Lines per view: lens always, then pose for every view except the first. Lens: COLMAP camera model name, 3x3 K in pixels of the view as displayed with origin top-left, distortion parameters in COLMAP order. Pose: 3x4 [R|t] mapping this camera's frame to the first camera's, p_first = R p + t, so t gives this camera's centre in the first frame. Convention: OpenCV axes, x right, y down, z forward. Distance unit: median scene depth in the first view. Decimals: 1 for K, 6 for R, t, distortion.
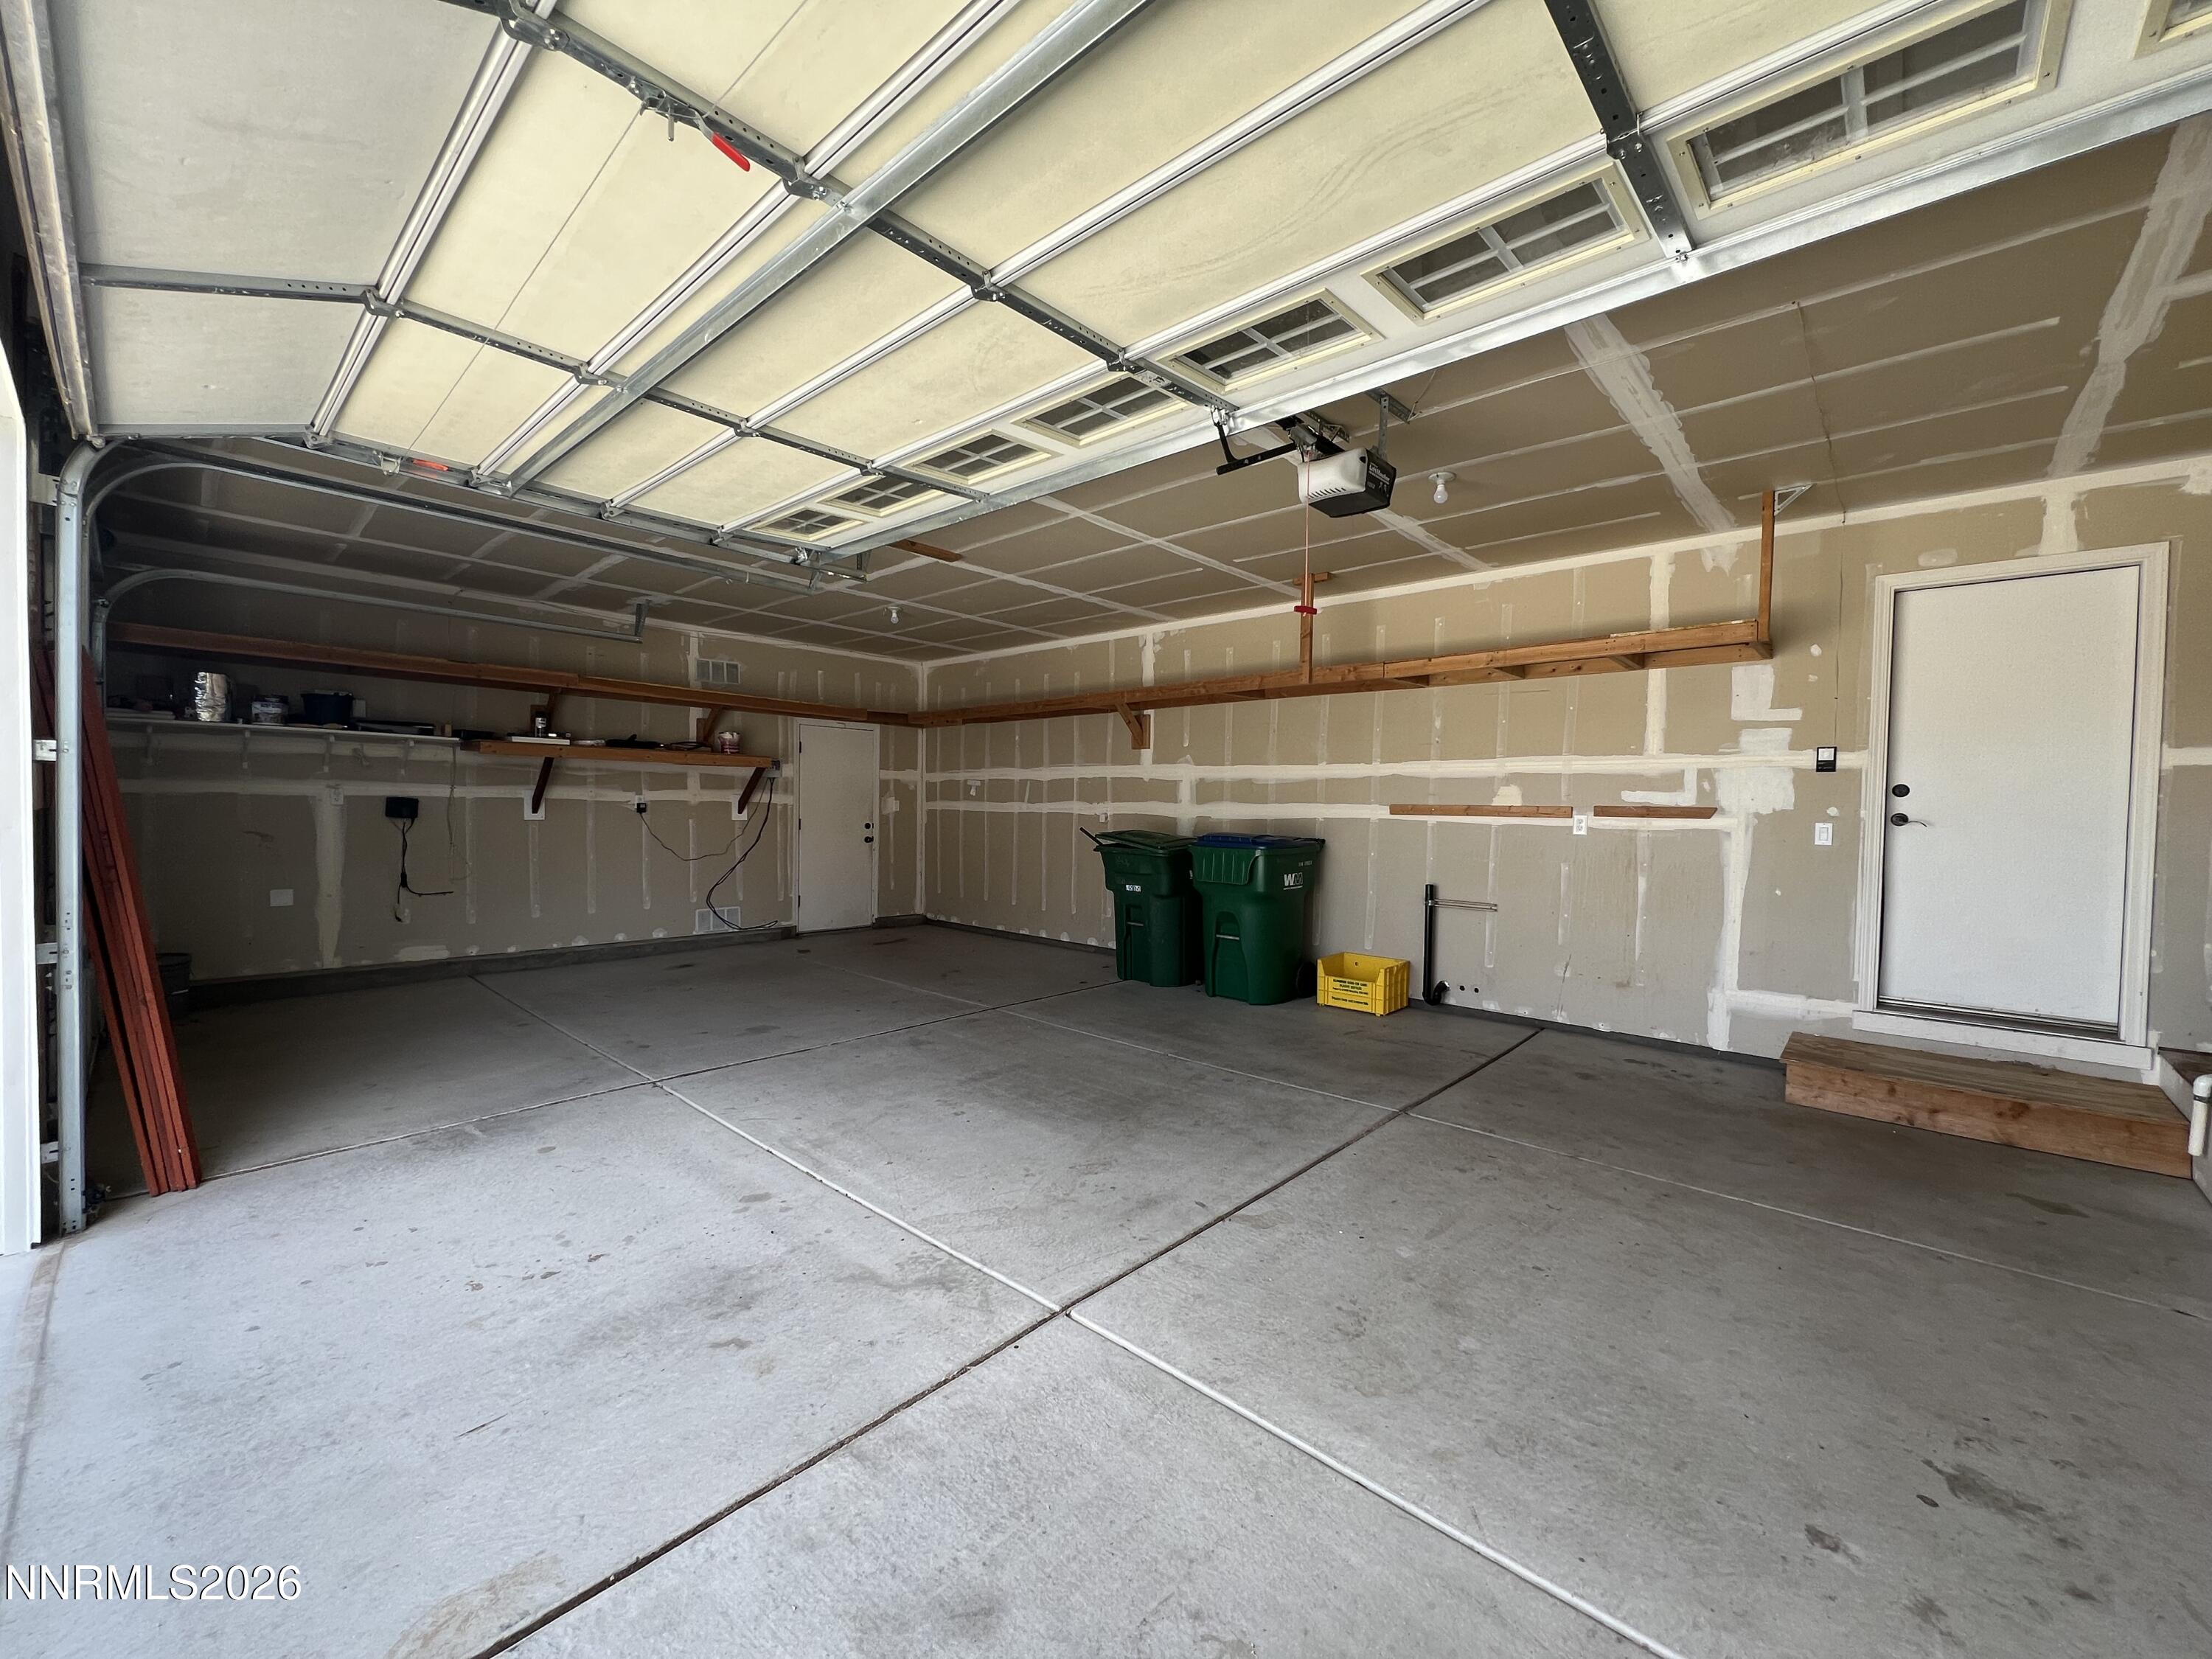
lens RADIAL K [[882.6, 0, 1101.1], [0, 882.6, 828.0], [0, 0, 1]] dist [-0.005189, -0.000382]
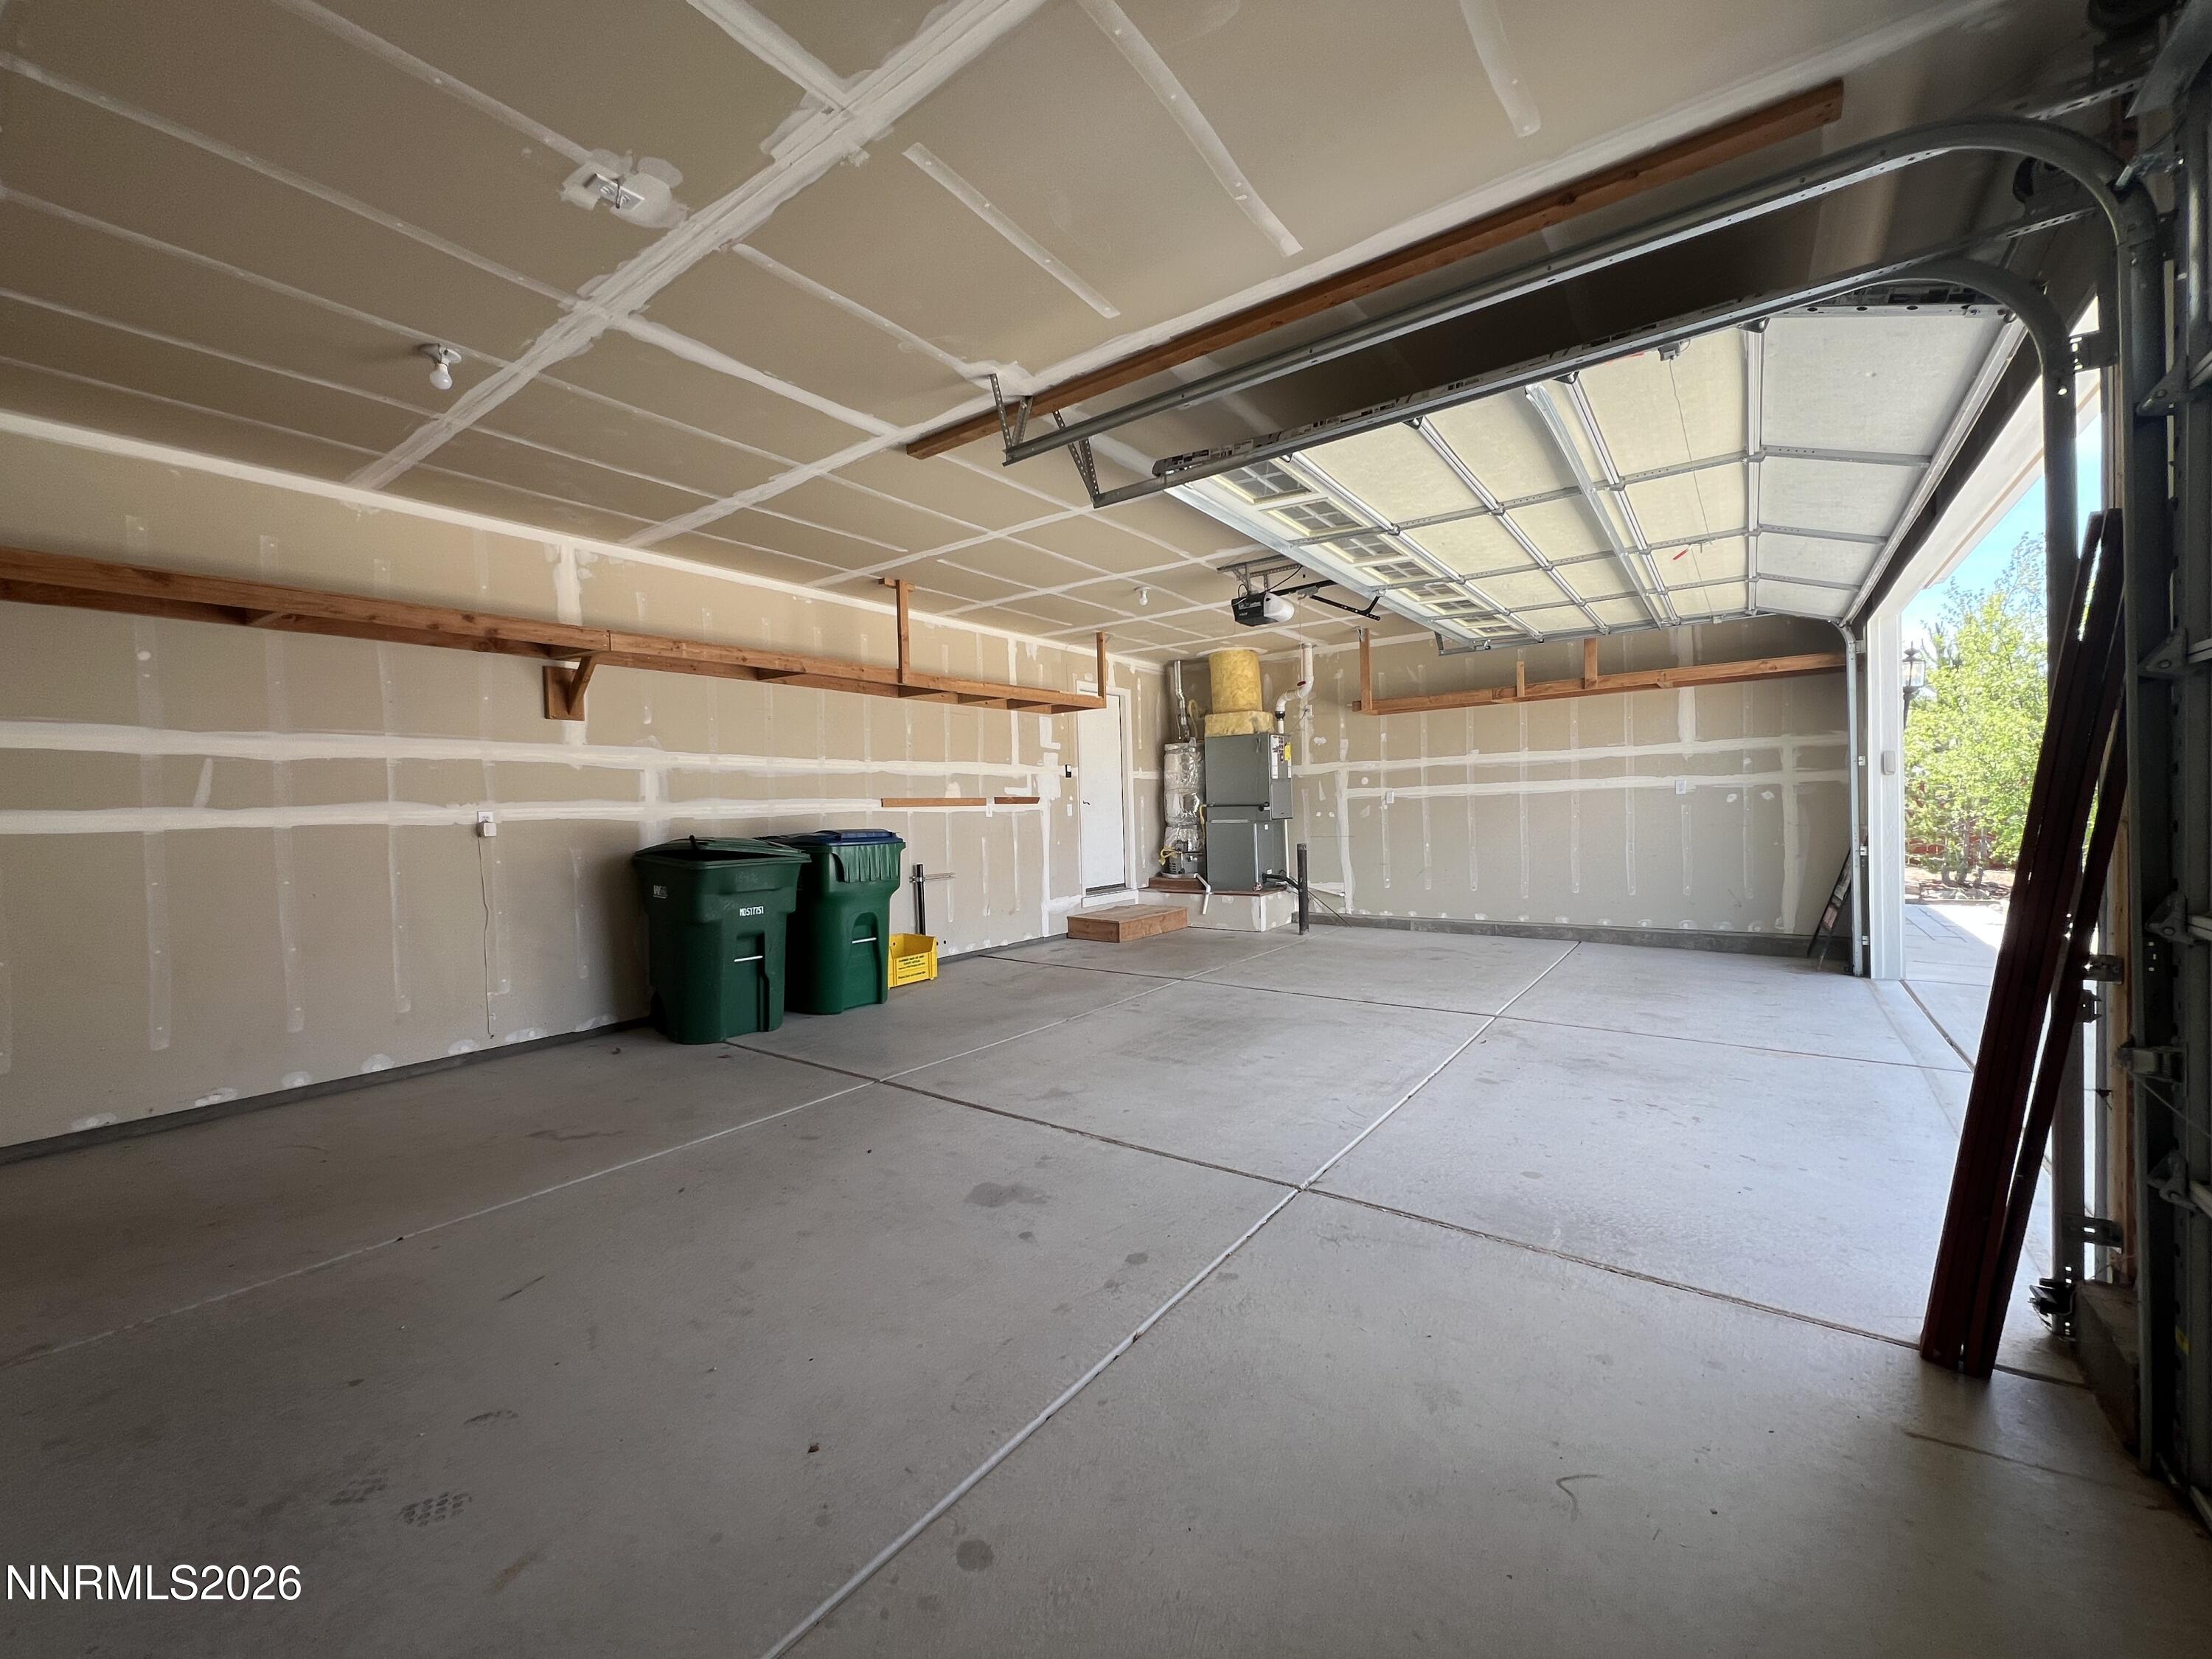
lens RADIAL K [[882.6, 0, 1101.1], [0, 882.6, 827.2], [0, 0, 1]] dist [-0.005189, -0.000382]
pose [[-0.108106, -0.035168, 0.993517, -1.038186], [0.046825, 0.998085, 0.040425, -0.028393], [-0.993036, 0.050892, -0.106252, 1.077563]]
